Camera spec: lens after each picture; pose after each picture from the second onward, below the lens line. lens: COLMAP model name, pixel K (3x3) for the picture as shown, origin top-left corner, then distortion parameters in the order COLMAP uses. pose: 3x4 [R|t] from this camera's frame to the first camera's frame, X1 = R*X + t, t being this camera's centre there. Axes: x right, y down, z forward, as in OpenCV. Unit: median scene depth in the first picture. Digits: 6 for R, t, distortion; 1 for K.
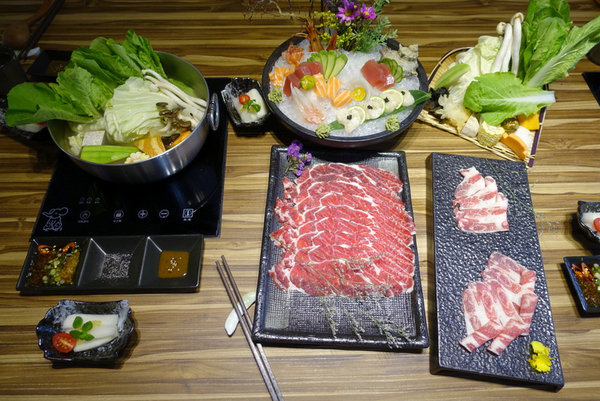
lens RADIAL K [[418.9, 0, 300.0], [0, 418.9, 200.5], [0, 0, 1]] dist [0.002524, 0.002466]
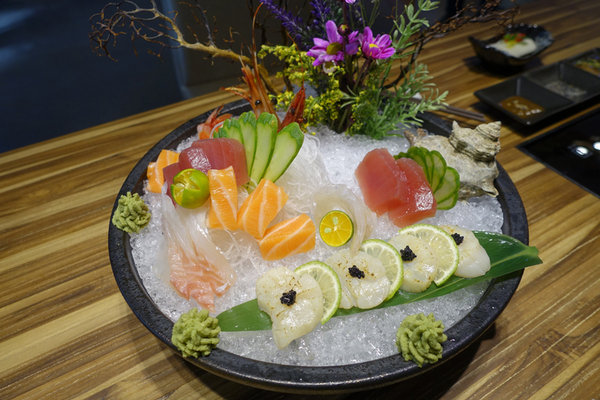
lens RADIAL K [[418.9, 0, 300.0], [0, 418.9, 200.0], [0, 0, 1]] dist [0.002524, 0.002466]
pose [[0.986720, 0.085302, -0.138232, 0.164631], [-0.118111, 0.960998, -0.250065, -0.188366], [0.111509, 0.263071, 0.958311, 0.652040]]
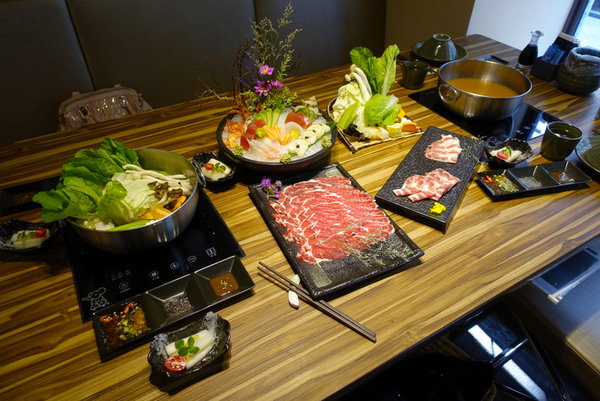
lens RADIAL K [[413.2, 0, 300.0], [0, 413.2, 200.5], [0, 0, 1]] dist [-0.002847, -0.002585]
pose [[0.877459, -0.312271, 0.364078, -0.428819], [0.403496, 0.890961, -0.208279, 0.249836], [-0.259340, 0.329660, 0.907781, -0.191399]]
